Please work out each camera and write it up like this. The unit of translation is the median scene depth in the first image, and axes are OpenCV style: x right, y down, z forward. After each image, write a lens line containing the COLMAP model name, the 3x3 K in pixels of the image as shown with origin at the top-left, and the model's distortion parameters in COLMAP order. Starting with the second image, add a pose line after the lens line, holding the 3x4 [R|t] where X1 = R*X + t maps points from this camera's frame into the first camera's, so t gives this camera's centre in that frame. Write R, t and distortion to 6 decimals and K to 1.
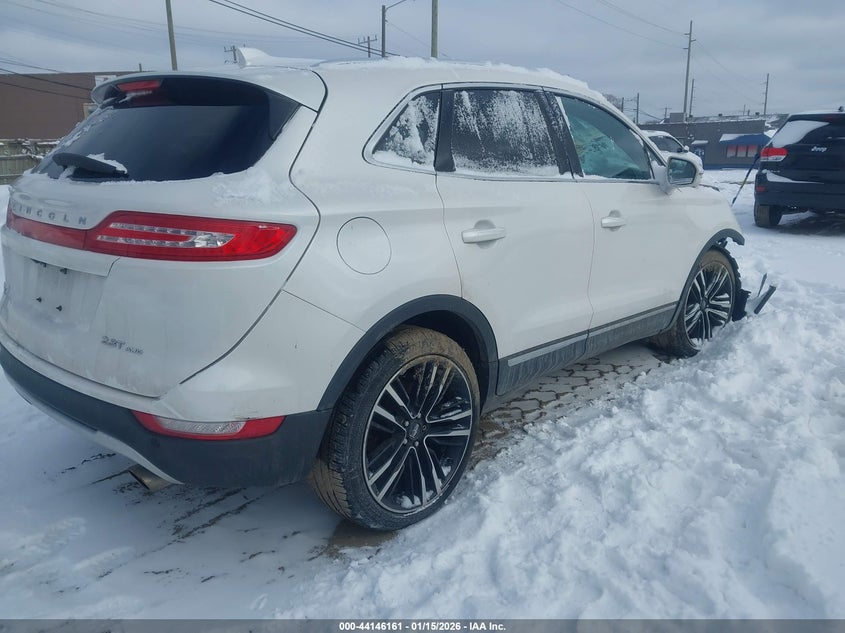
lens RADIAL K [[693.3, 0, 422.5], [0, 693.3, 316.5], [0, 0, 1]] dist [-0.000793, -0.001592]
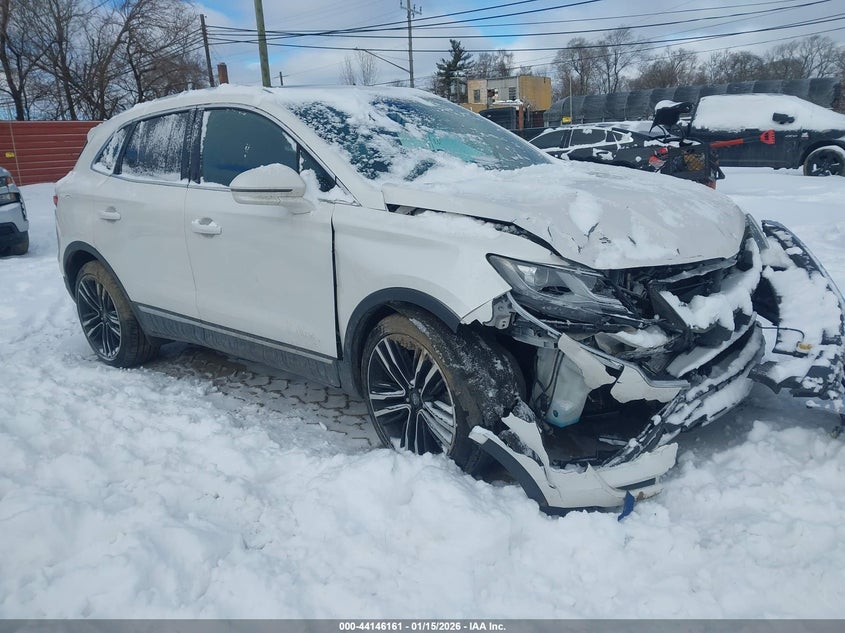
lens RADIAL K [[693.3, 0, 422.5], [0, 693.3, 316.5], [0, 0, 1]] dist [-0.000793, -0.001592]
pose [[0.018923, 0.253594, -0.967126, 1.474704], [-0.182856, 0.951862, 0.246013, -0.363203], [0.982958, 0.172189, 0.064384, 1.417735]]
